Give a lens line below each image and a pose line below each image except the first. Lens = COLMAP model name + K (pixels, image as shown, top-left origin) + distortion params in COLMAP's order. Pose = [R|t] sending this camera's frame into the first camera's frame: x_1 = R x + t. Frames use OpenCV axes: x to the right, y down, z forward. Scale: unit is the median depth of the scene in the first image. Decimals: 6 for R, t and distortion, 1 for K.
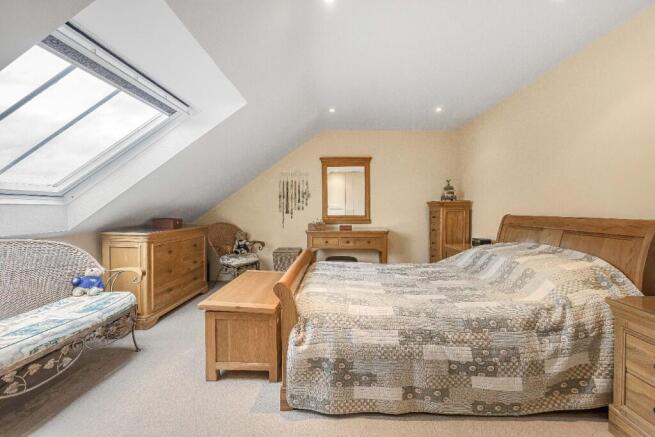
lens RADIAL K [[295.1, 0, 330.2], [0, 295.1, 214.3], [0, 0, 1]] dist [-0.003248, 0.002826]
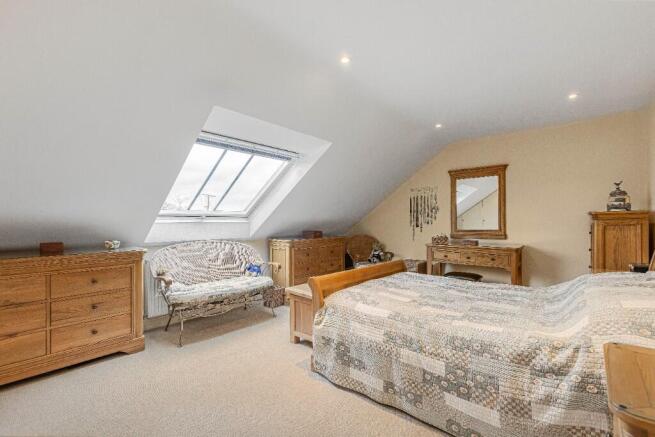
lens RADIAL K [[295.1, 0, 332.6], [0, 295.1, 221.9], [0, 0, 1]] dist [-0.003248, 0.002826]
pose [[0.778284, -0.007878, -0.627863, 0.647061], [-0.004294, 0.999831, -0.017867, -0.005360], [0.627898, 0.016601, 0.778119, -0.019479]]
